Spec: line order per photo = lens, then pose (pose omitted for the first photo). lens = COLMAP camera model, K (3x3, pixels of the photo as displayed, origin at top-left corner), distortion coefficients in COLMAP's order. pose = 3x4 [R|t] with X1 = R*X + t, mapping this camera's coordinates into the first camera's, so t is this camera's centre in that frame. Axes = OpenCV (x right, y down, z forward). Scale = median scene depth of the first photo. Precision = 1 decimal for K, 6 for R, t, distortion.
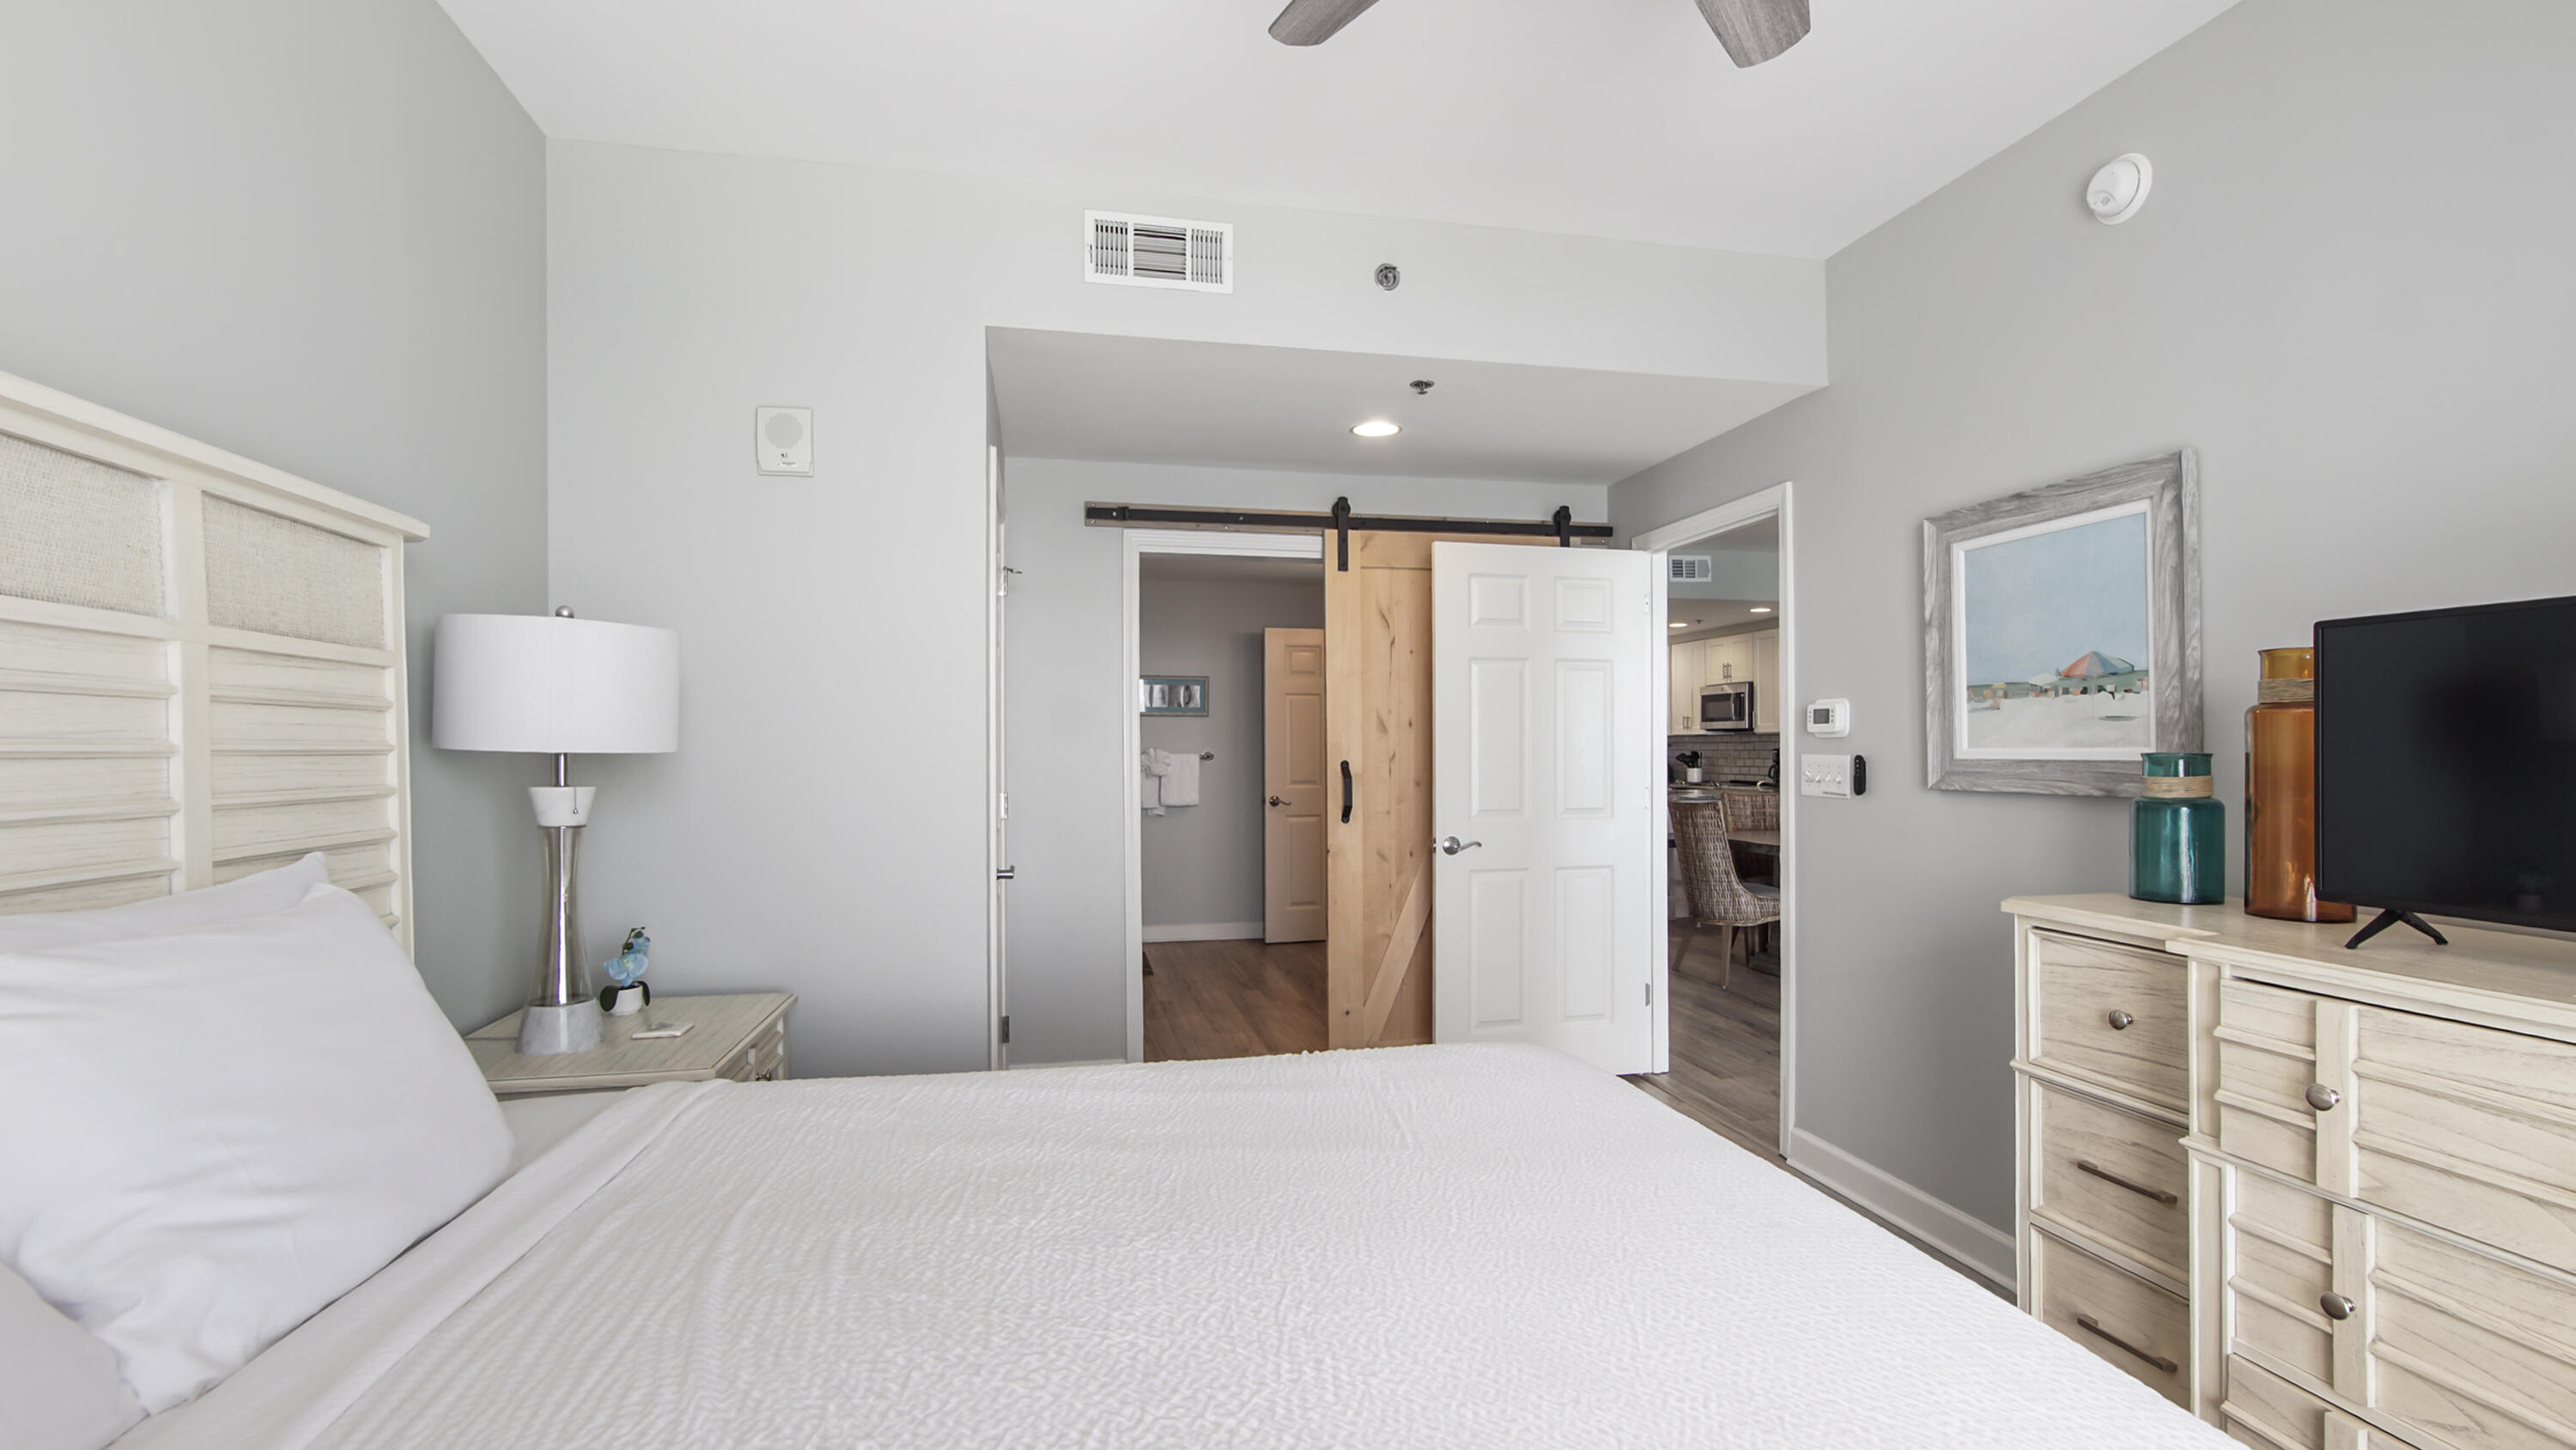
lens RADIAL K [[1159.1, 0, 1284.6], [0, 1159.1, 737.2], [0, 0, 1]] dist [-0.011278, 0.003219]
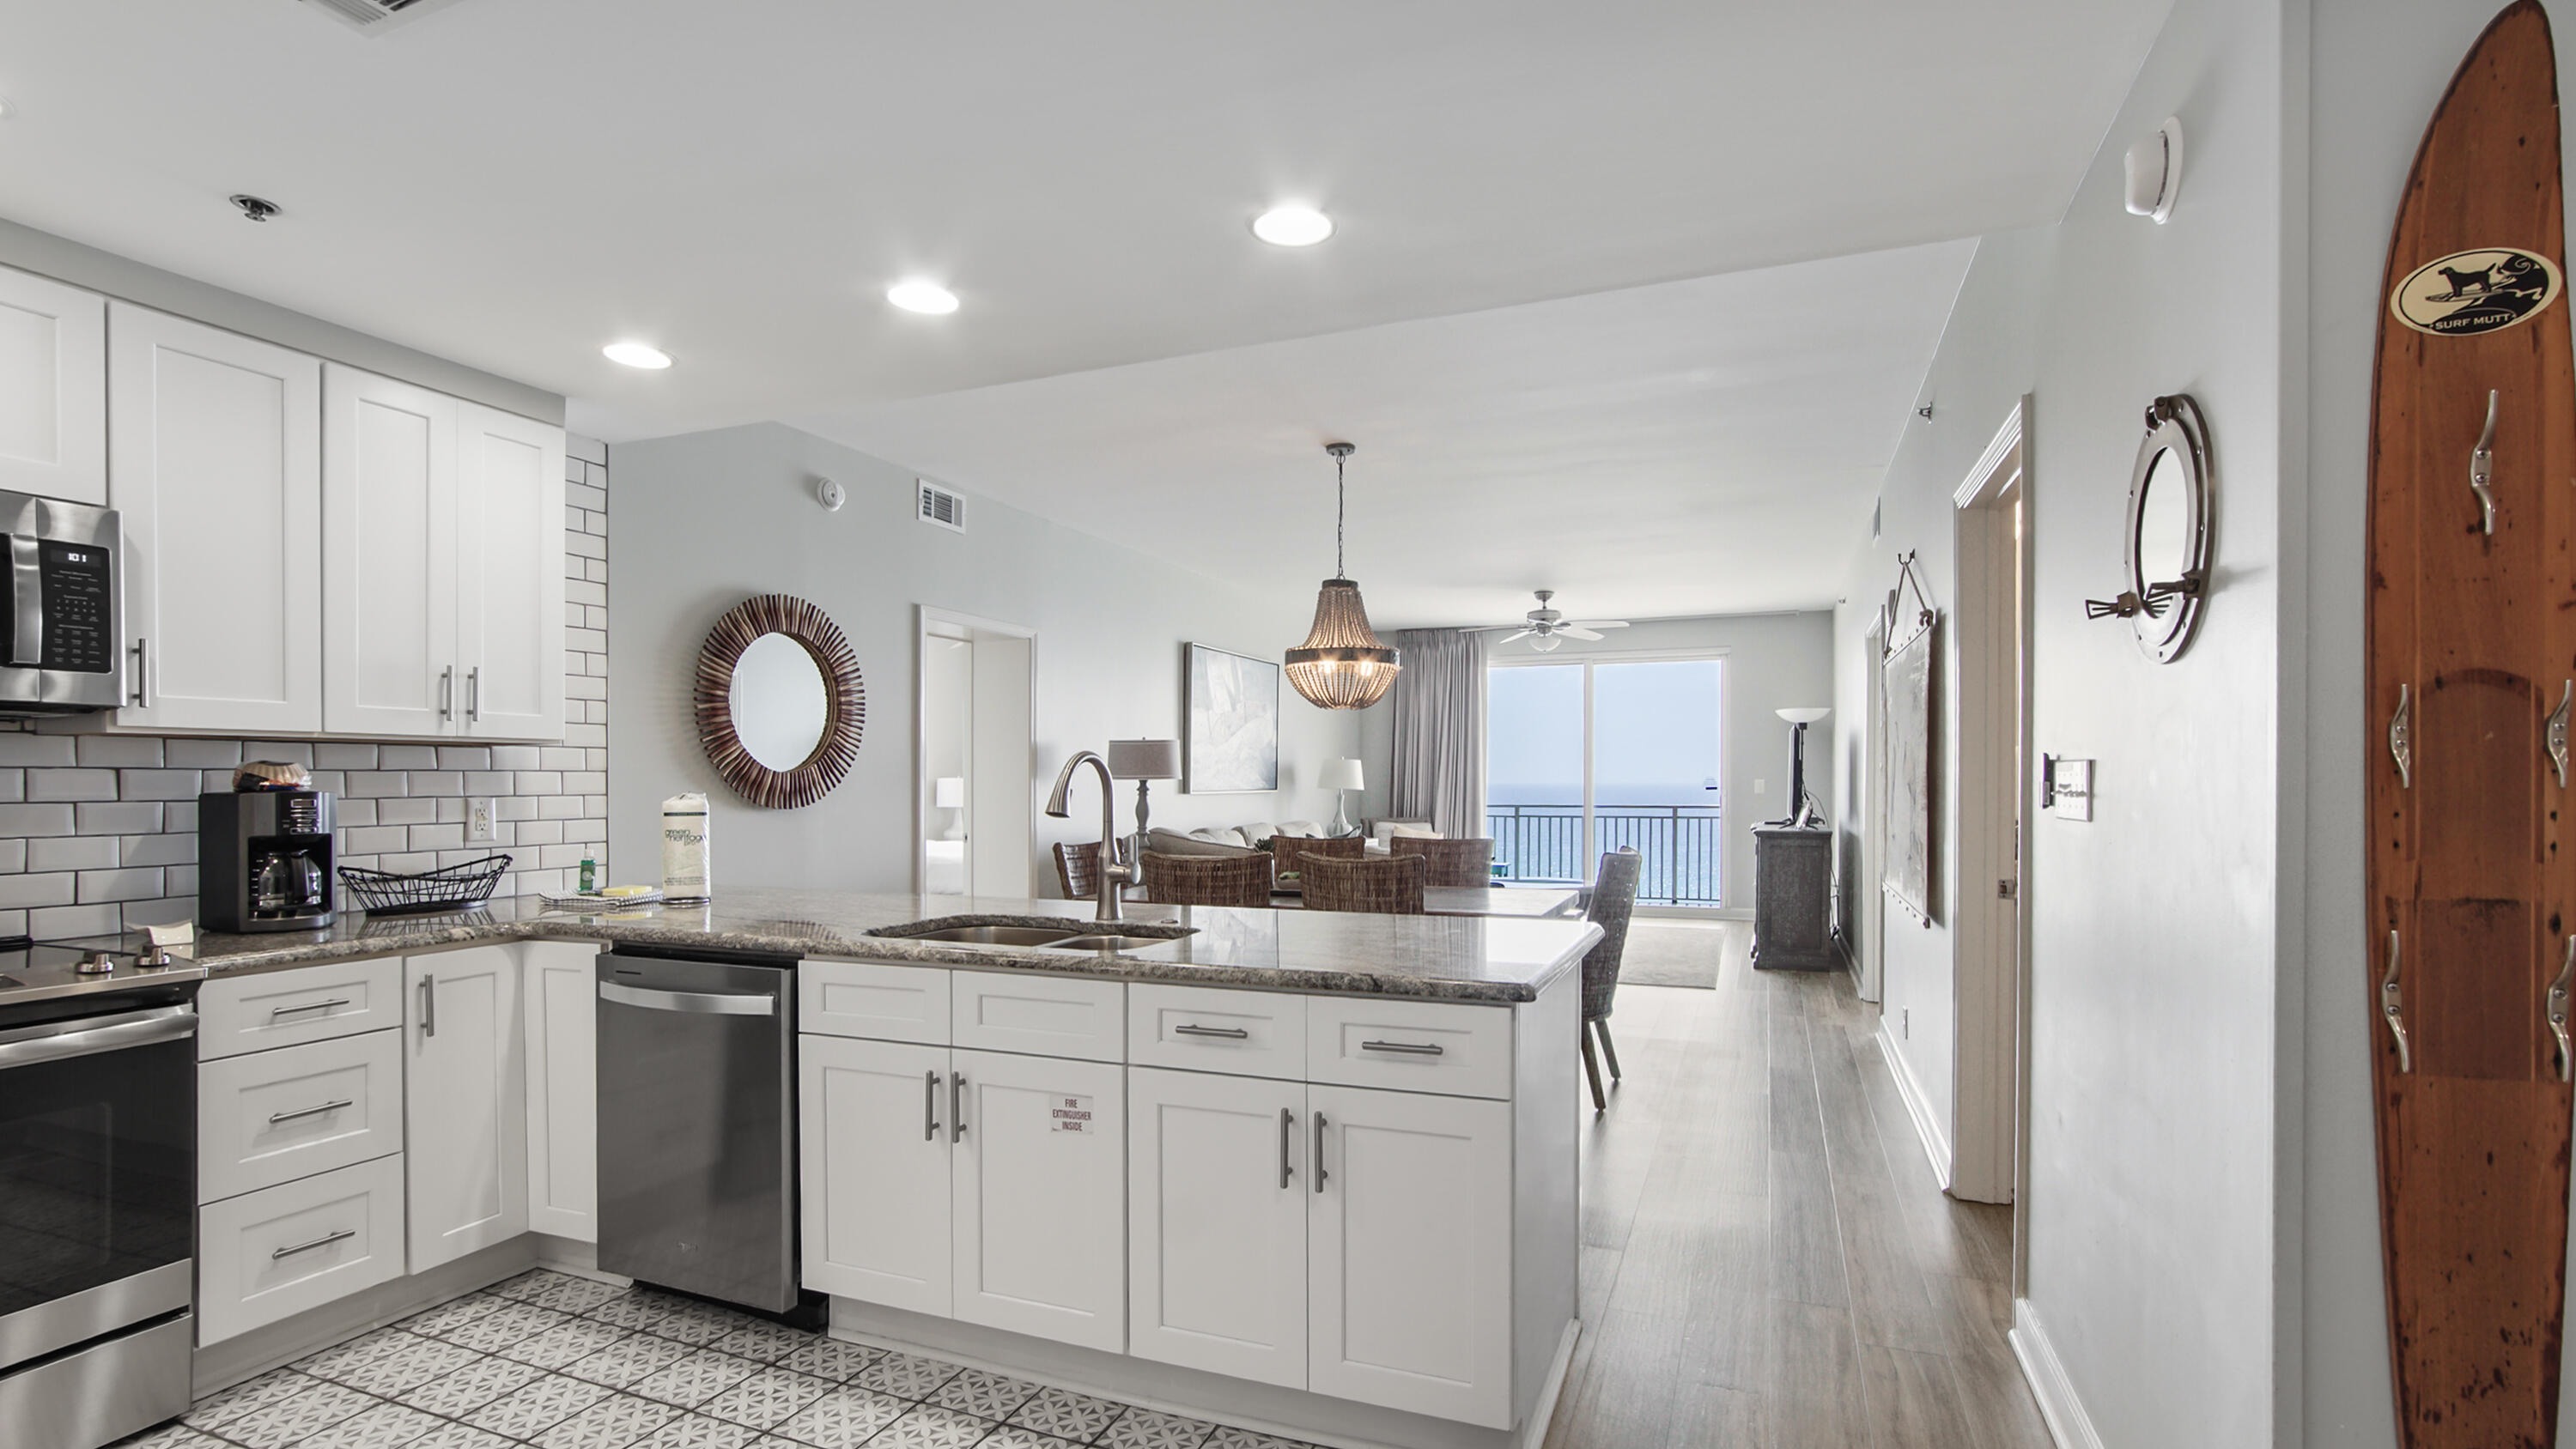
lens RADIAL K [[1159.1, 0, 1313.1], [0, 1159.1, 799.6], [0, 0, 1]] dist [-0.011278, 0.003219]
pose [[-0.838652, -0.004634, 0.544648, 0.070492], [0.001310, 0.999944, 0.010526, 0.008609], [-0.544666, 0.009541, -0.838599, 1.018724]]
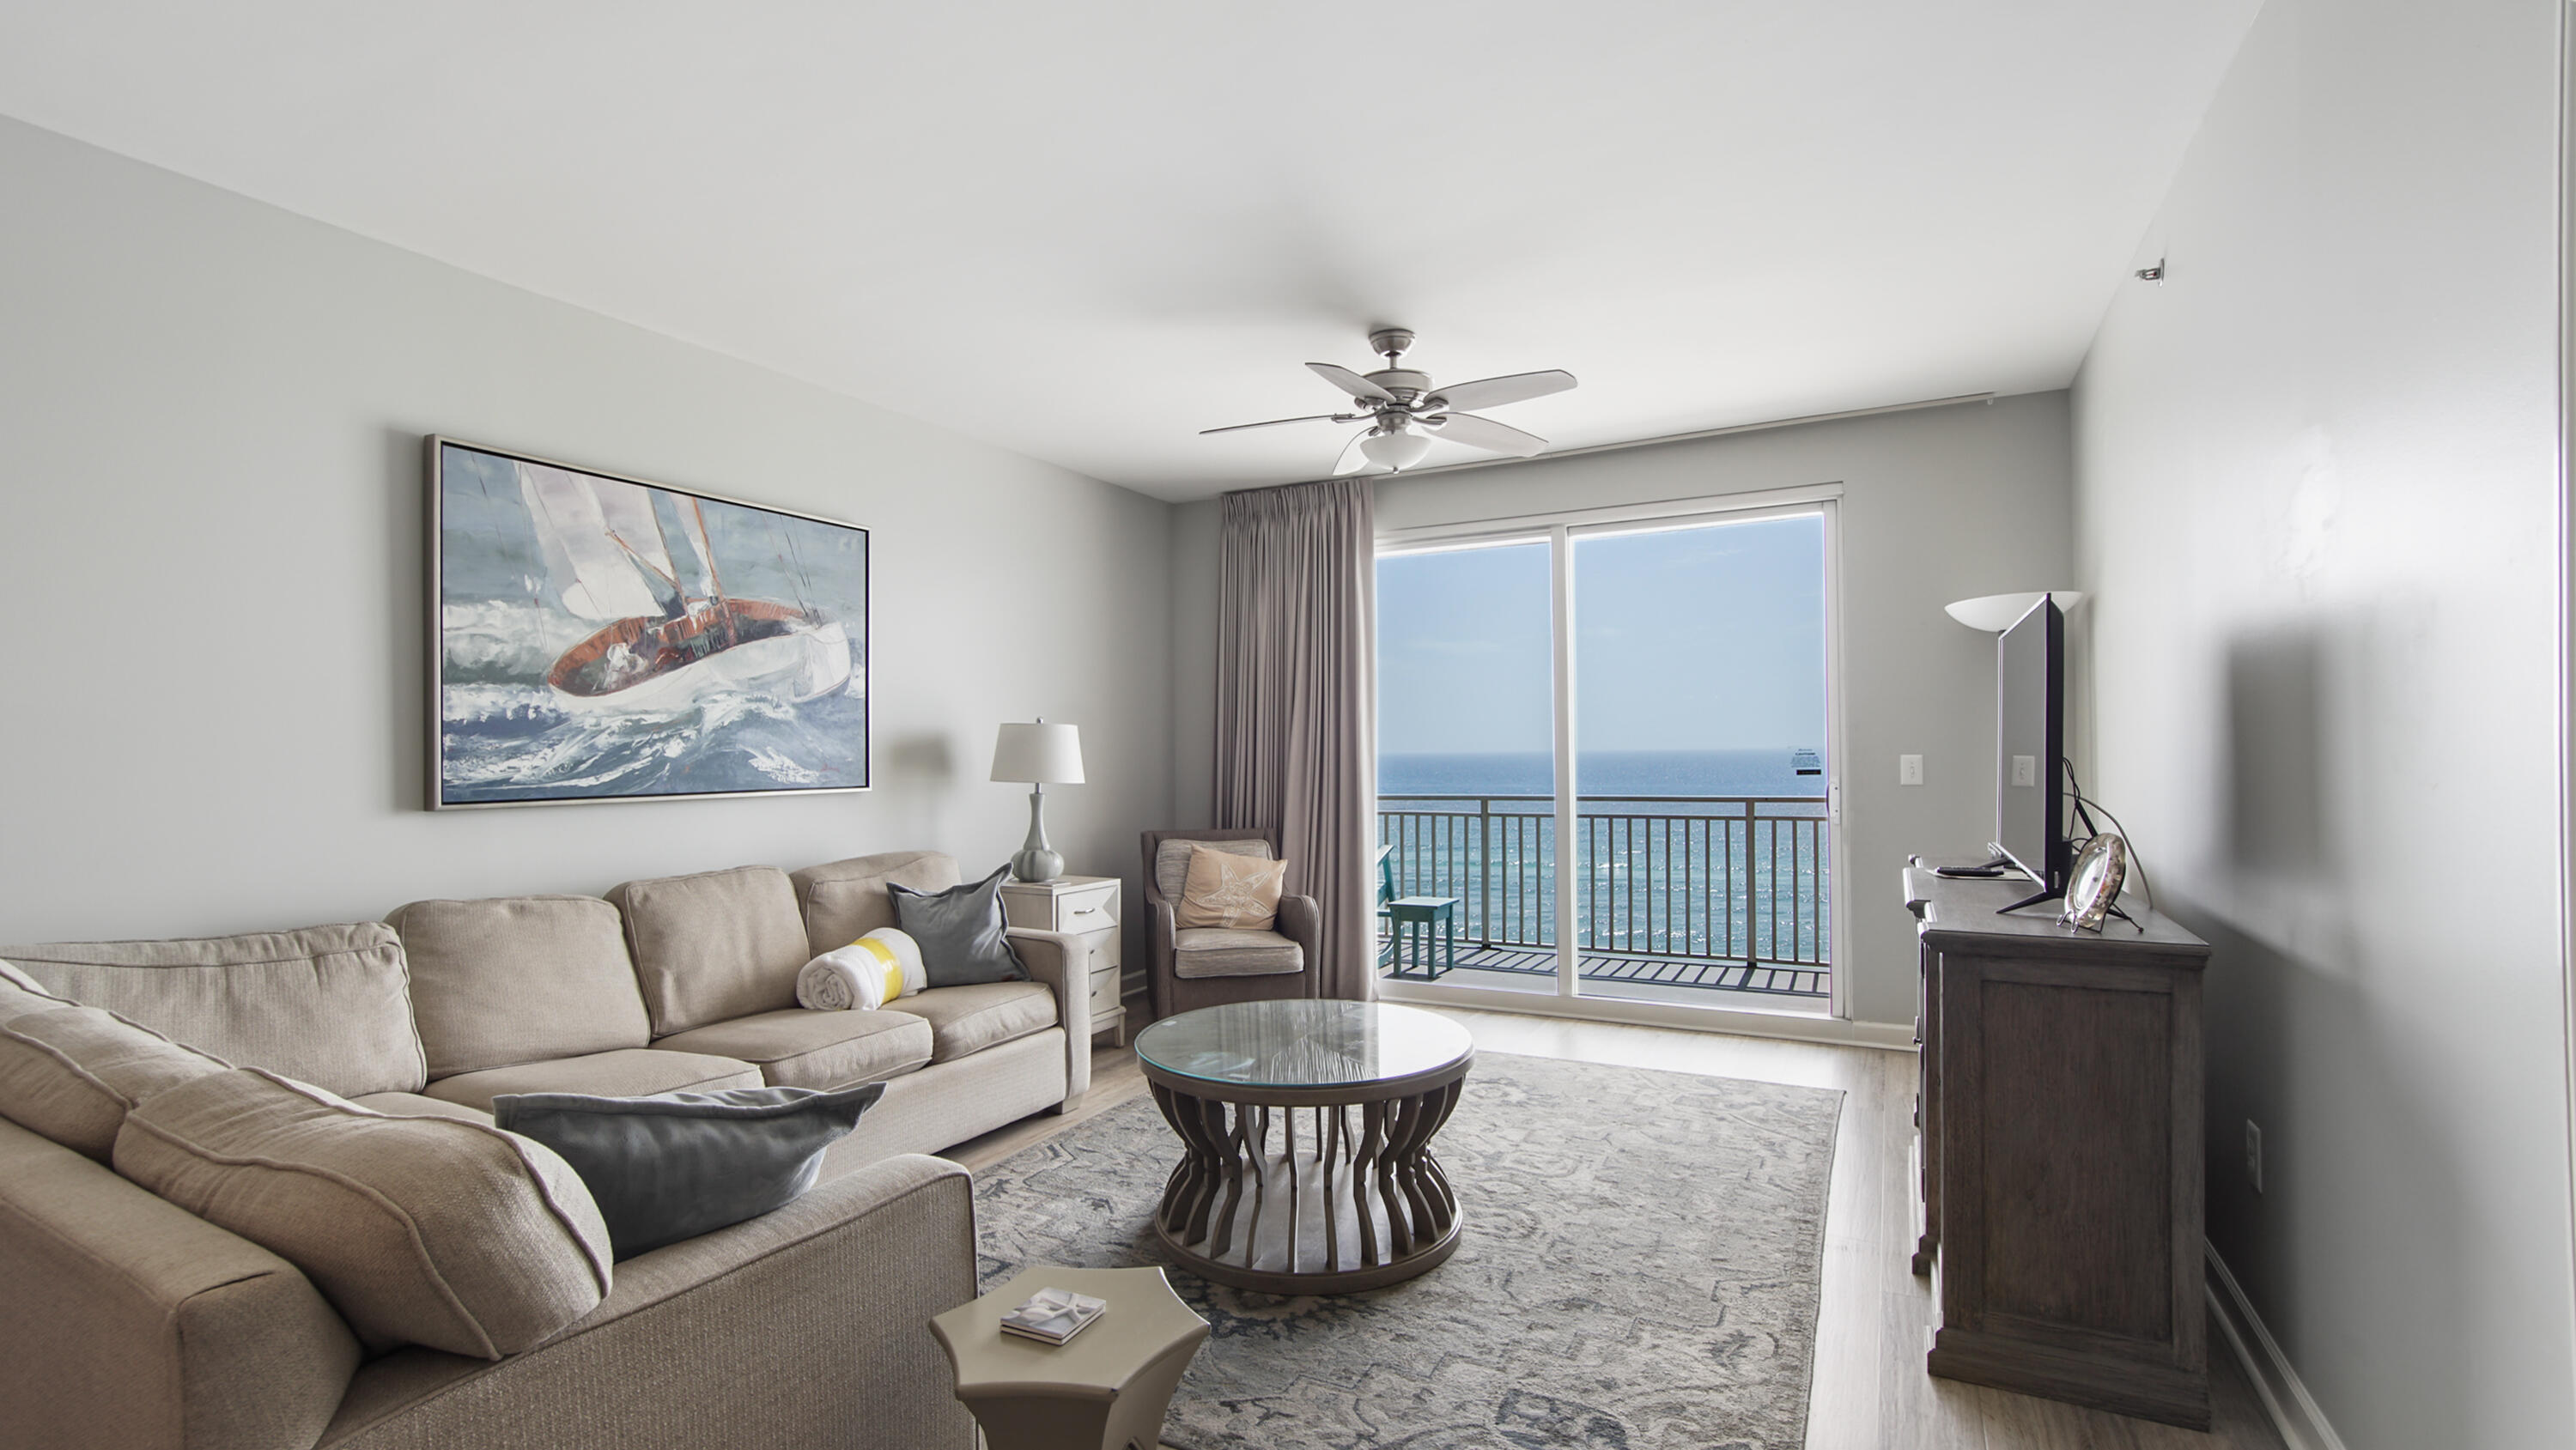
lens RADIAL K [[1159.1, 0, 1282.8], [0, 1159.1, 760.0], [0, 0, 1]] dist [-0.011278, 0.003219]
pose [[-0.770293, 0.008853, 0.637629, 0.183913], [0.011777, 0.999931, 0.000344, 0.001883], [-0.637582, 0.007774, -0.770343, 0.518774]]
